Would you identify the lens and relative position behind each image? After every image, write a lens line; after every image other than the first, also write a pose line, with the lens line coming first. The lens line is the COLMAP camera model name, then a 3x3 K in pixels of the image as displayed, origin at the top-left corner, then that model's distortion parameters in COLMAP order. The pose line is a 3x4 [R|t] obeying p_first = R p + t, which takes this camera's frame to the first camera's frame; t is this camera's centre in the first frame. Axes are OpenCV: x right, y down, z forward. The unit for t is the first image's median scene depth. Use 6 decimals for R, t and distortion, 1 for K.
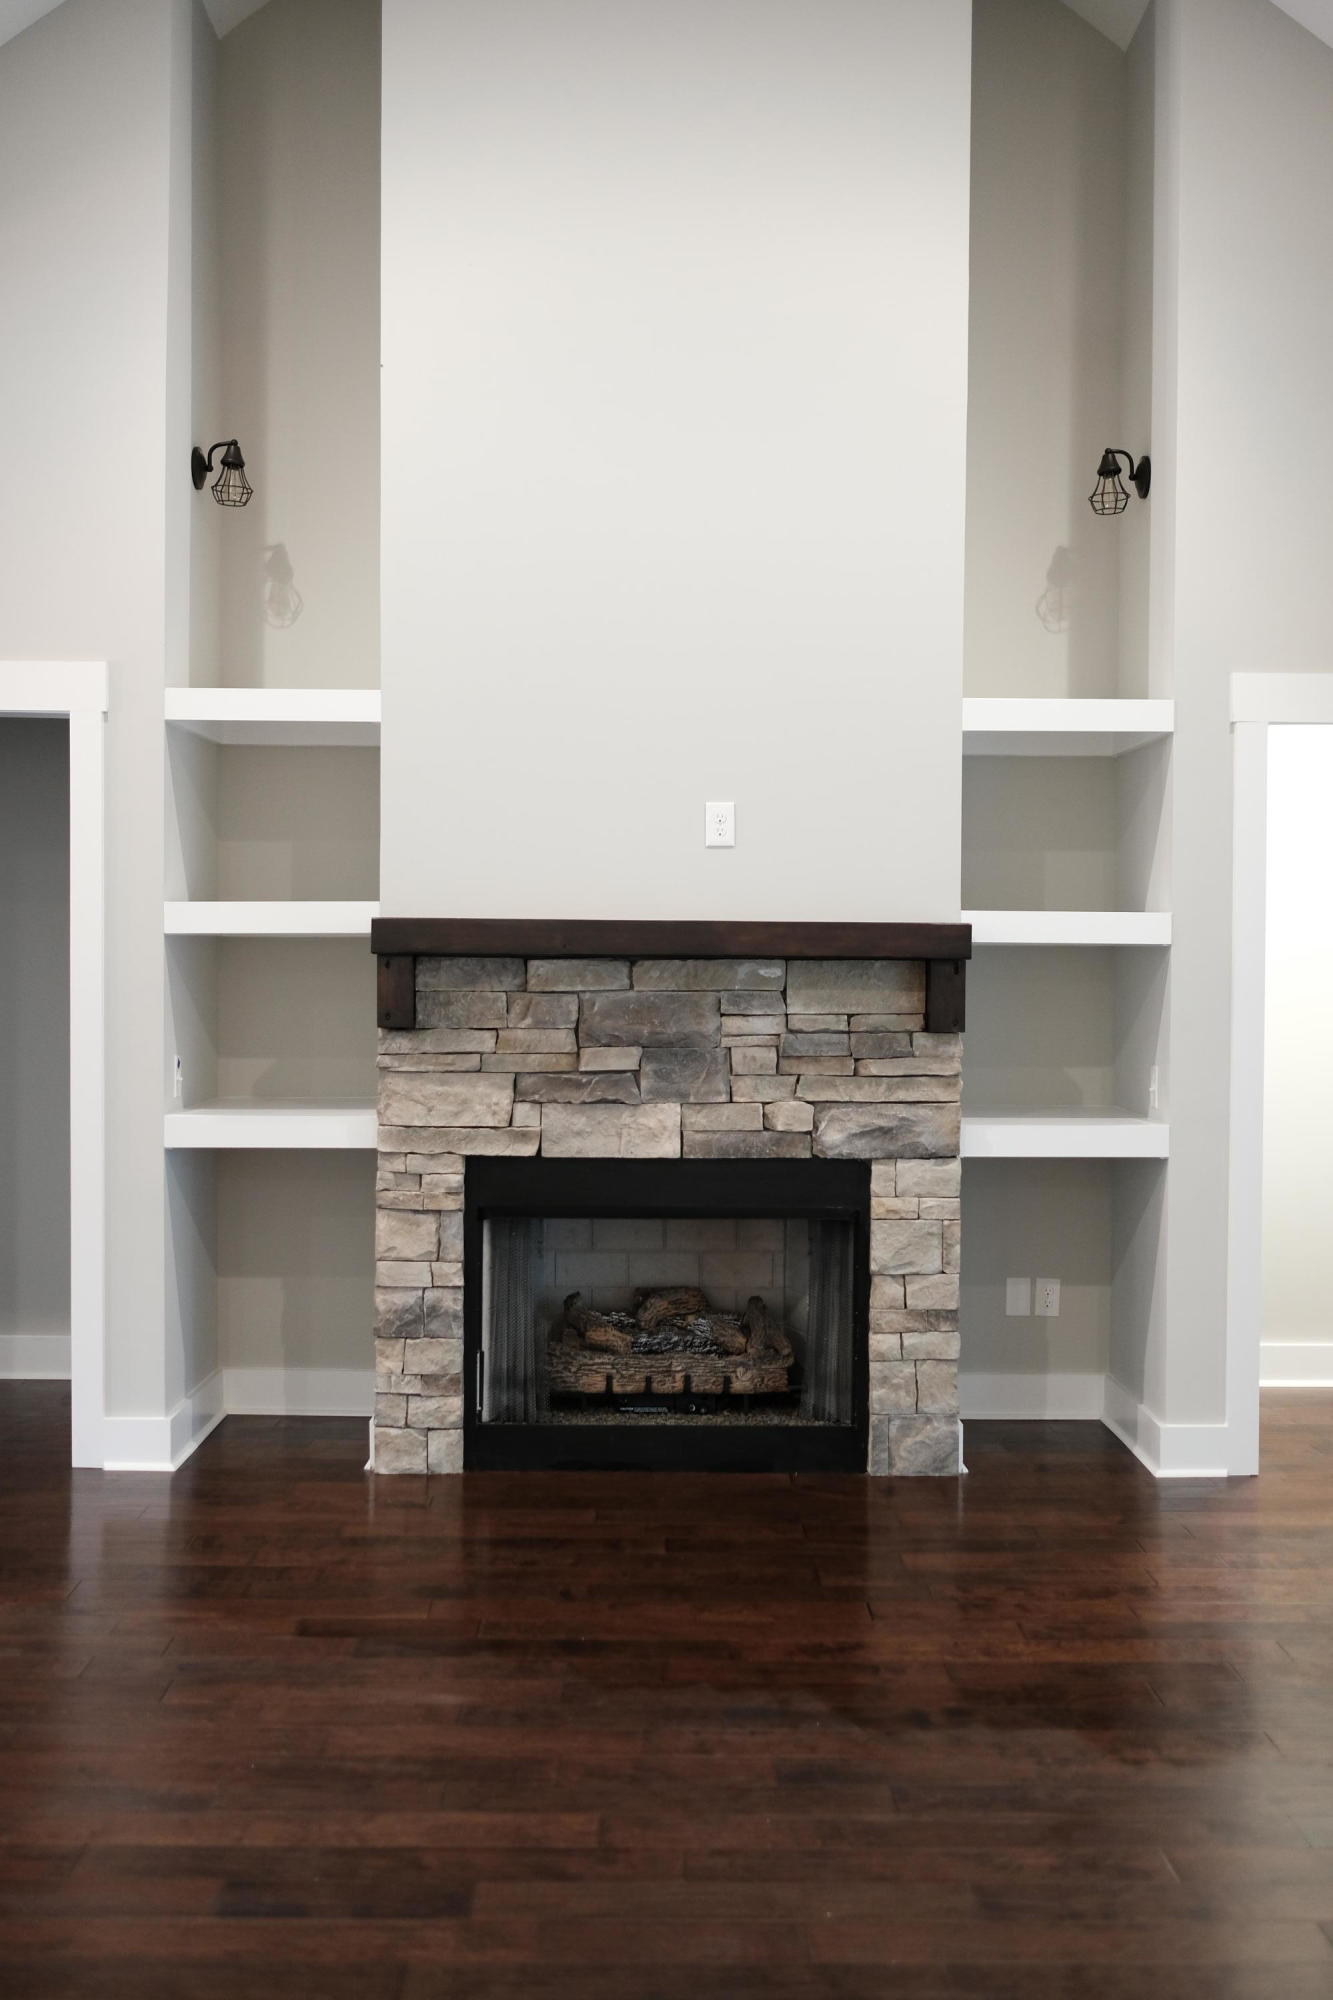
lens RADIAL K [[2056.3, 0, 666.5], [0, 2056.3, 1000.0], [0, 0, 1]] dist [-0.012300, 0.011682]
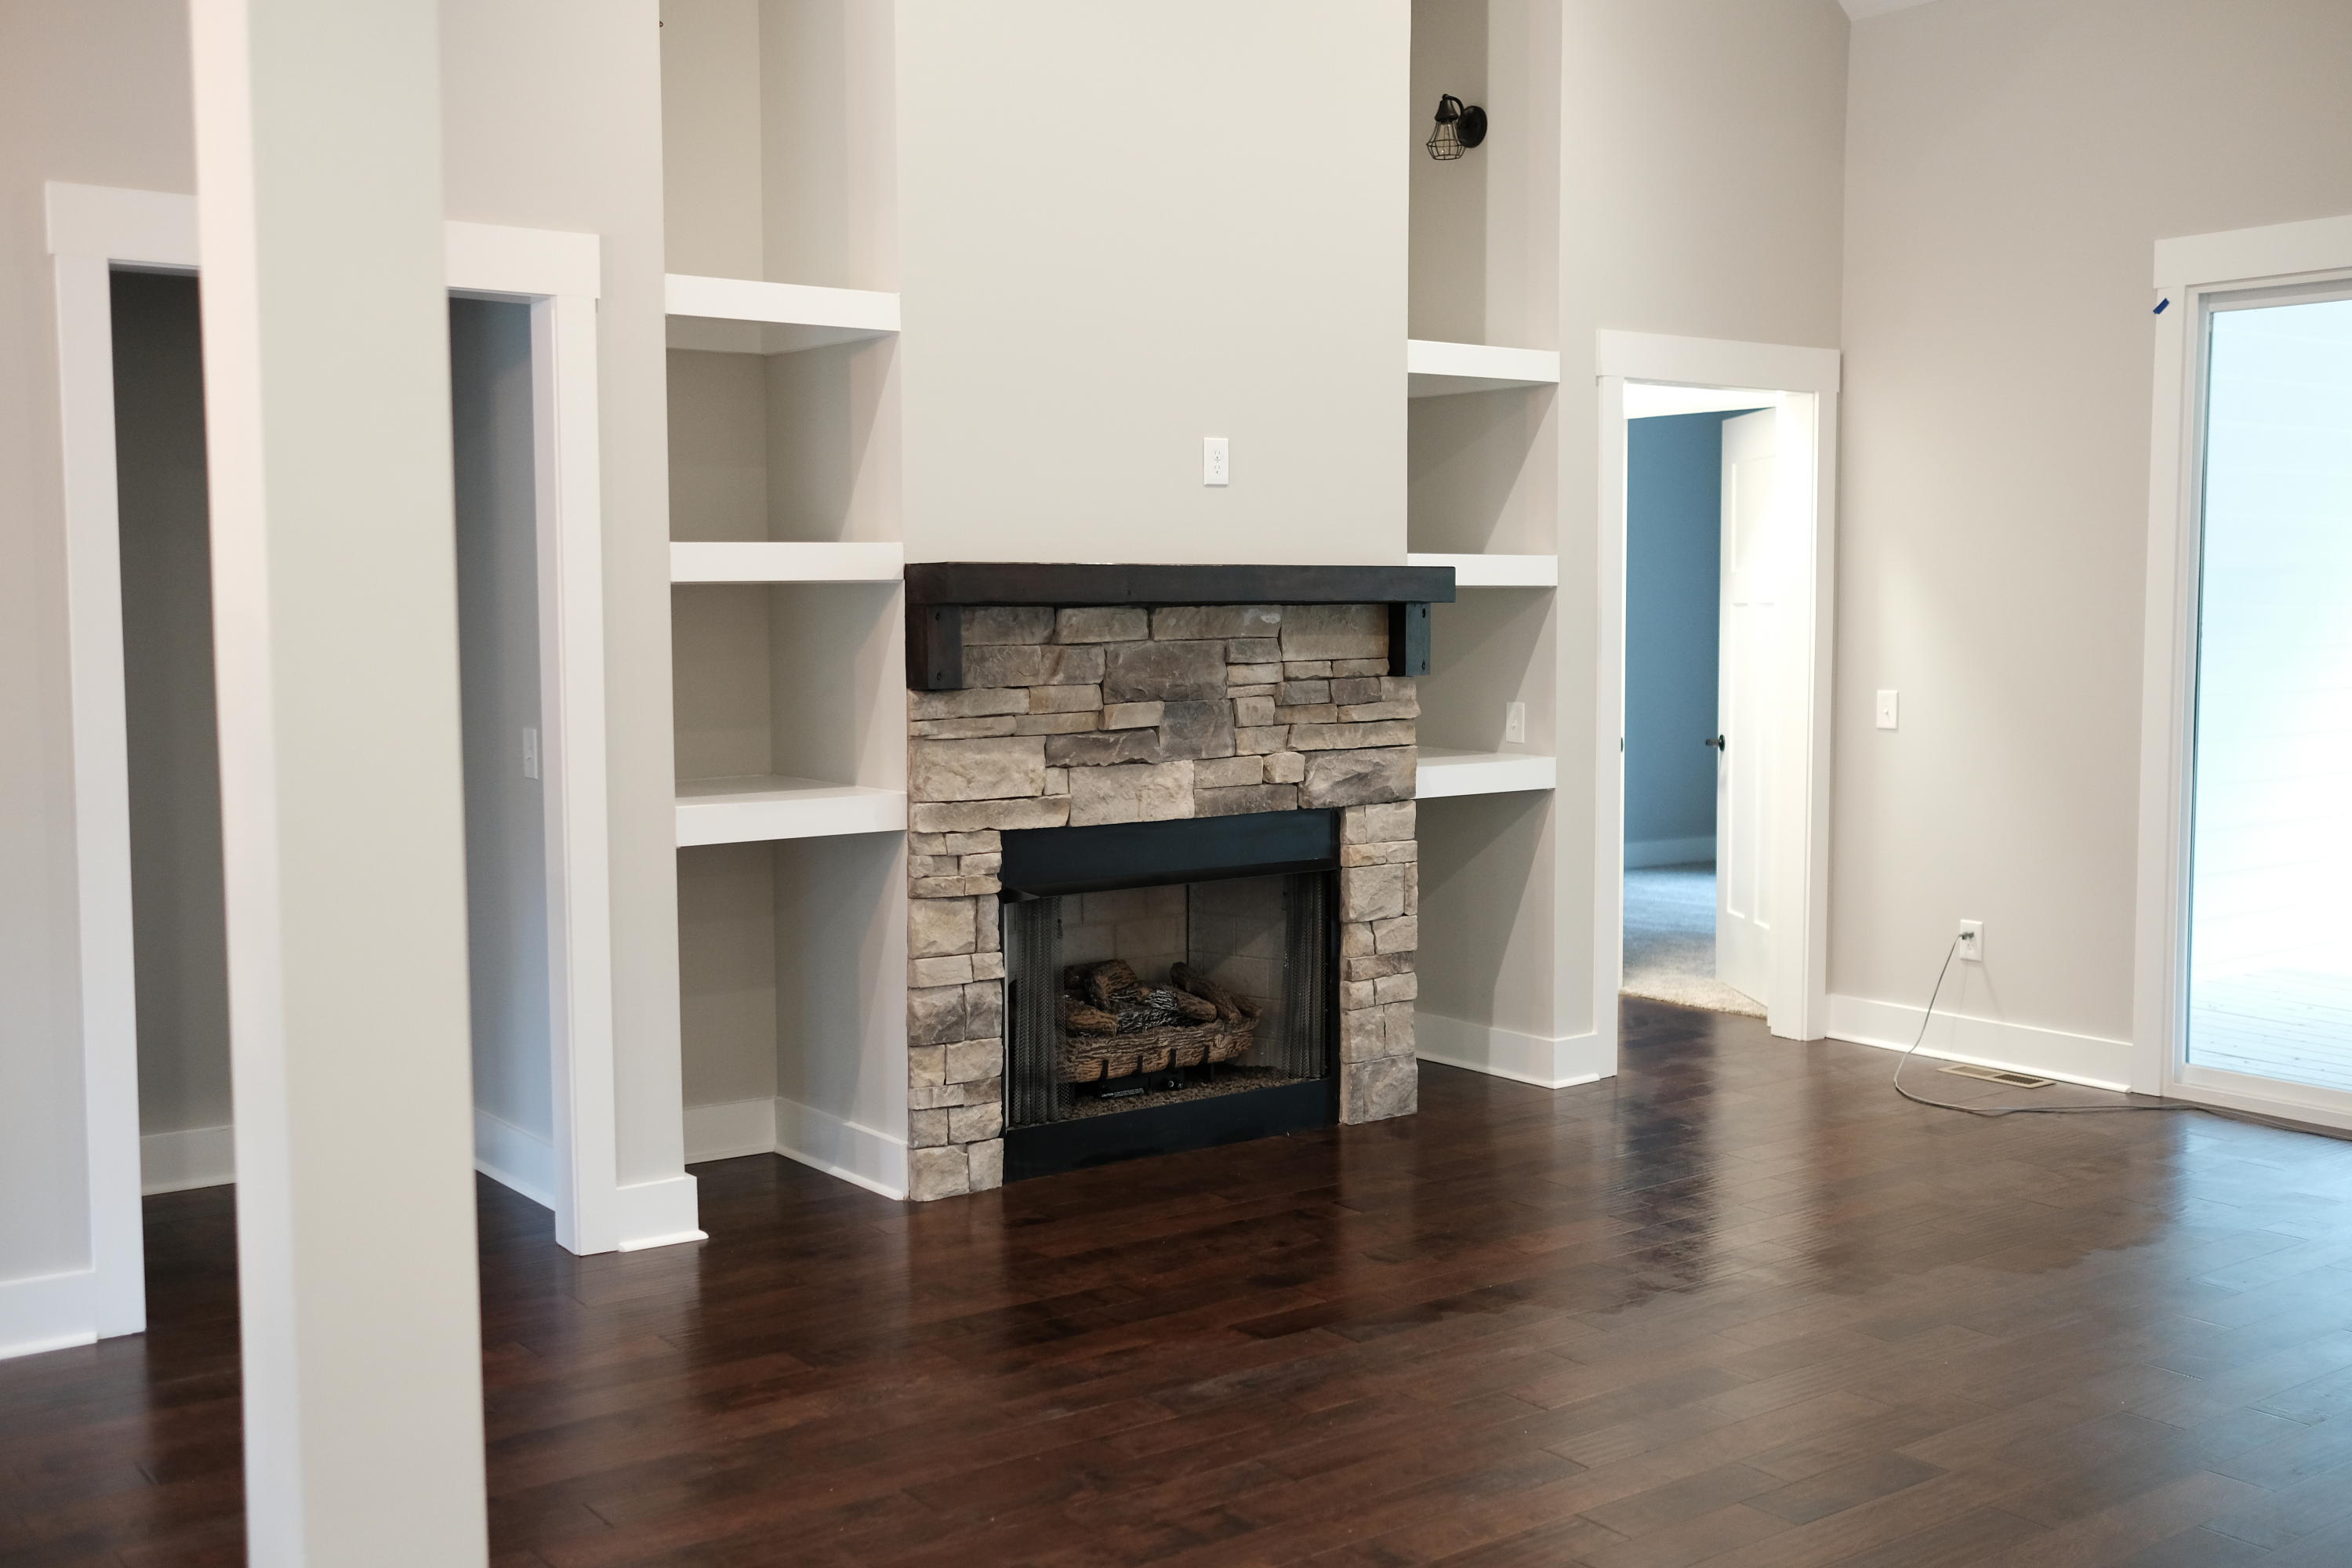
lens RADIAL K [[2418.2, 0, 1176.0], [0, 2418.2, 784.0], [0, 0, 1]] dist [-0.012300, 0.011682]
pose [[0.802111, -0.056421, 0.594504, -0.655572], [0.023829, 0.997758, 0.062540, -0.007853], [-0.596700, -0.035998, 0.801657, 0.120421]]
